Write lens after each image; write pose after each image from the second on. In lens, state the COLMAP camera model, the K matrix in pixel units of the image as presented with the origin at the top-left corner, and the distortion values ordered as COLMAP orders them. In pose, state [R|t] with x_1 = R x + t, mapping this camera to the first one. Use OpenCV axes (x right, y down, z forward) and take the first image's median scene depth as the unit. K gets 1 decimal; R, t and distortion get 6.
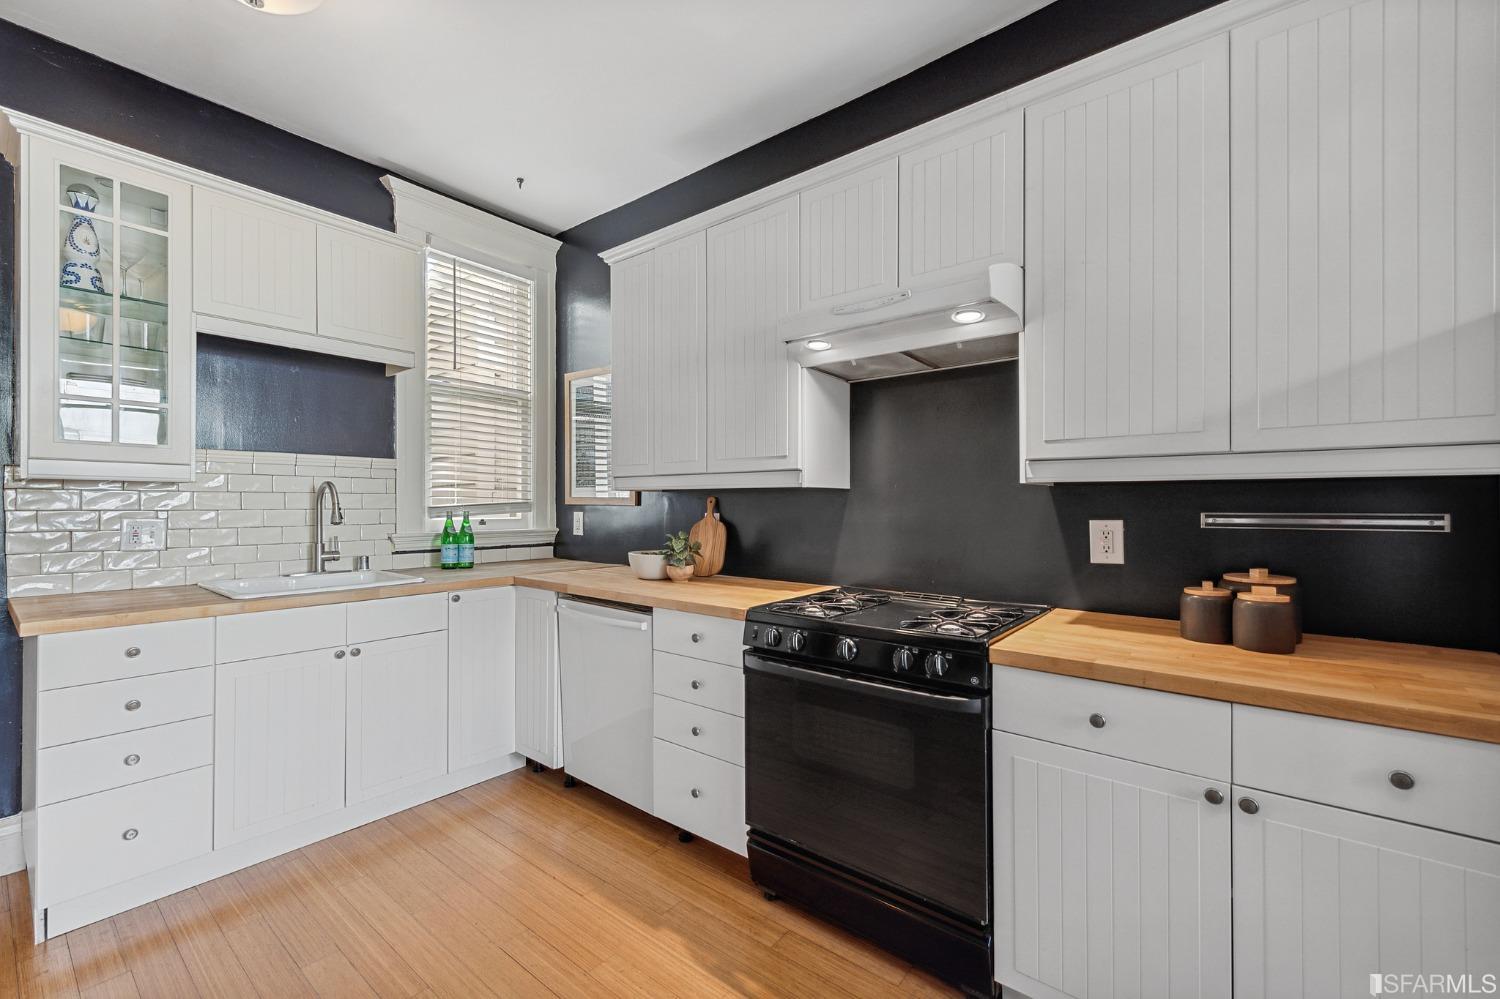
lens RADIAL K [[631.5, 0, 740.6], [0, 631.5, 502.4], [0, 0, 1]] dist [0.006935, -0.000159]
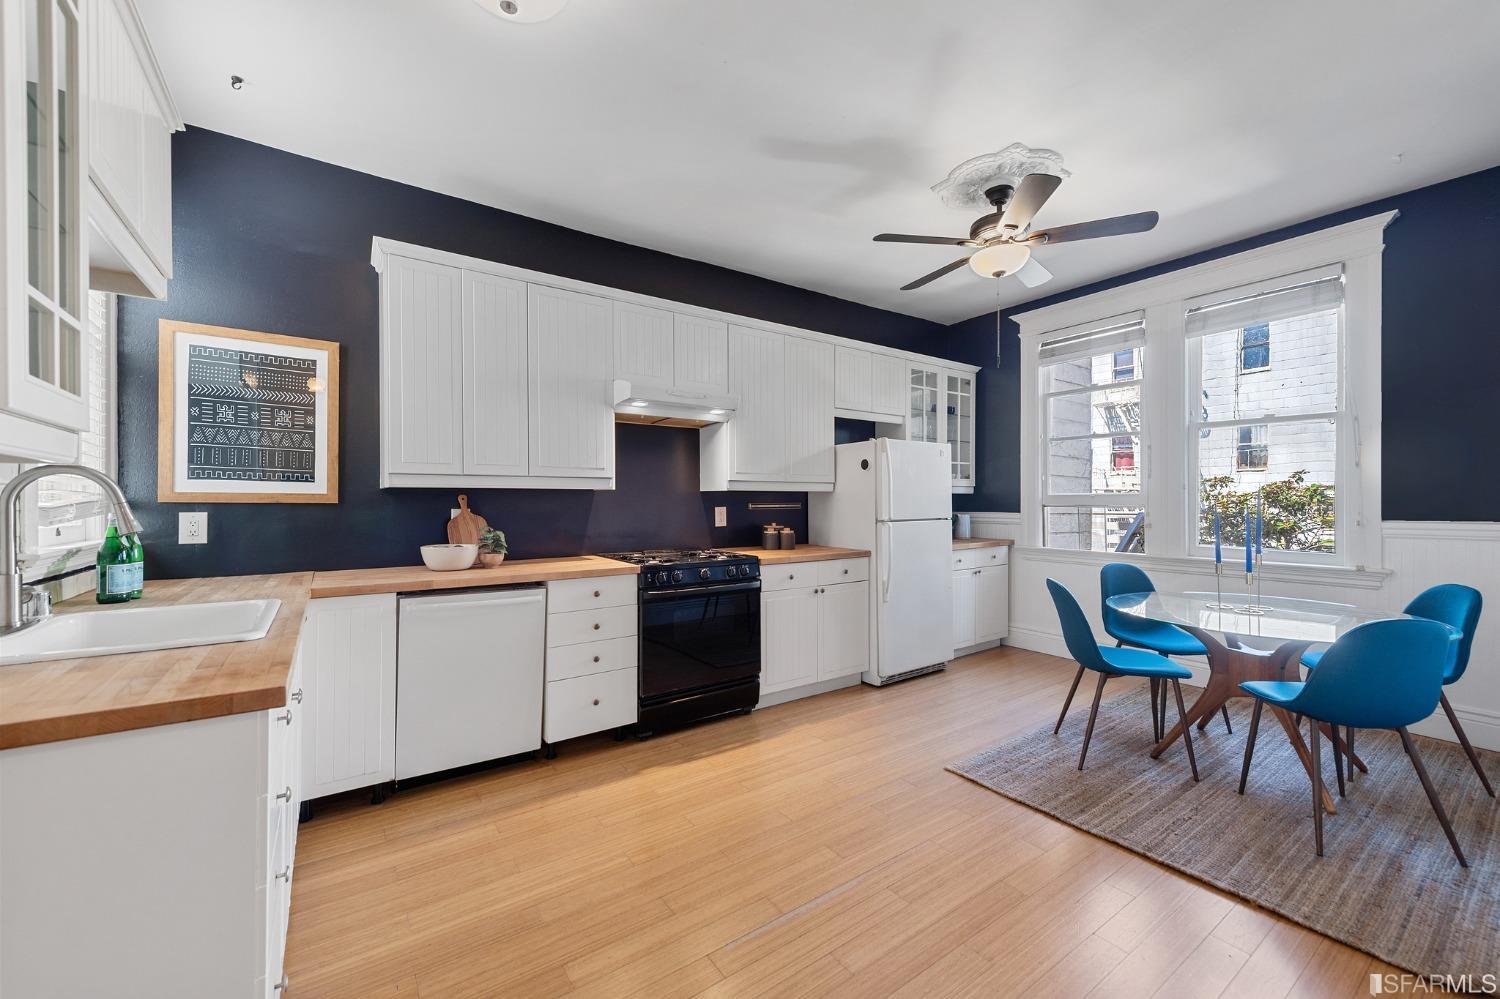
lens RADIAL K [[594.5, 0, 747.3], [0, 594.5, 500.4], [0, 0, 1]] dist [0.015997, -0.003648]
pose [[0.268974, -0.004192, 0.963138, -0.984721], [-0.001305, 0.999988, 0.004717, -0.003791], [-0.963146, -0.002525, 0.268966, 0.233078]]
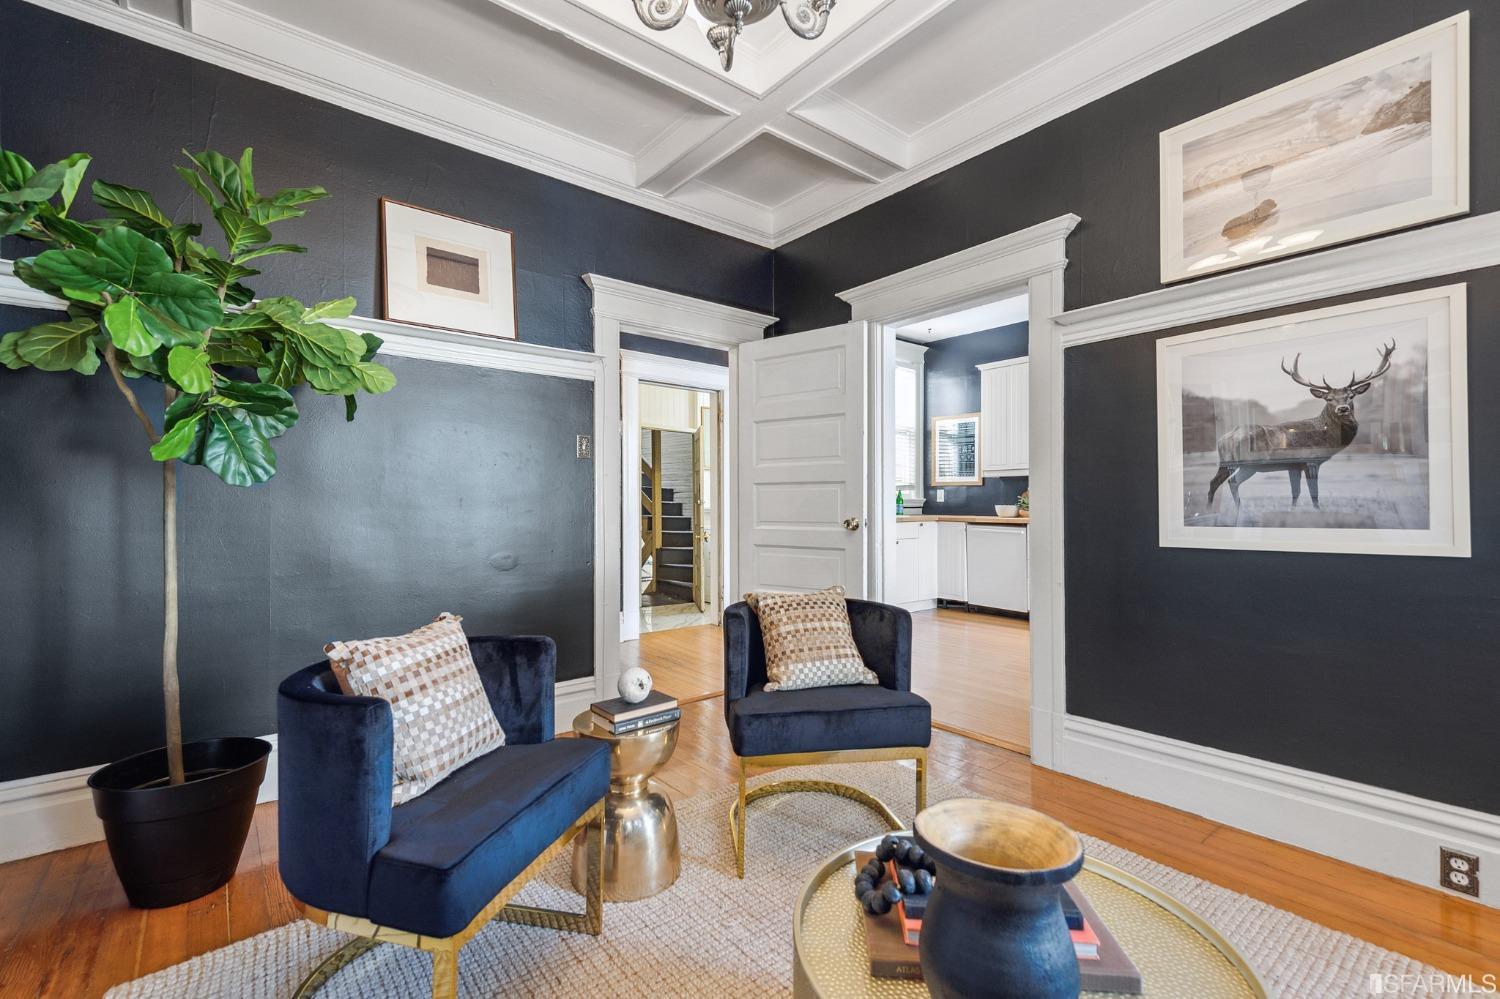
lens RADIAL K [[661.5, 0, 748.8], [0, 661.5, 507.6], [0, 0, 1]] dist [-0.000351, -0.000272]
pose [[0.981122, -0.003026, -0.193366, -0.567383], [0.005492, 0.999910, 0.012217, 0.053994], [0.193312, -0.013048, 0.981051, -1.396313]]
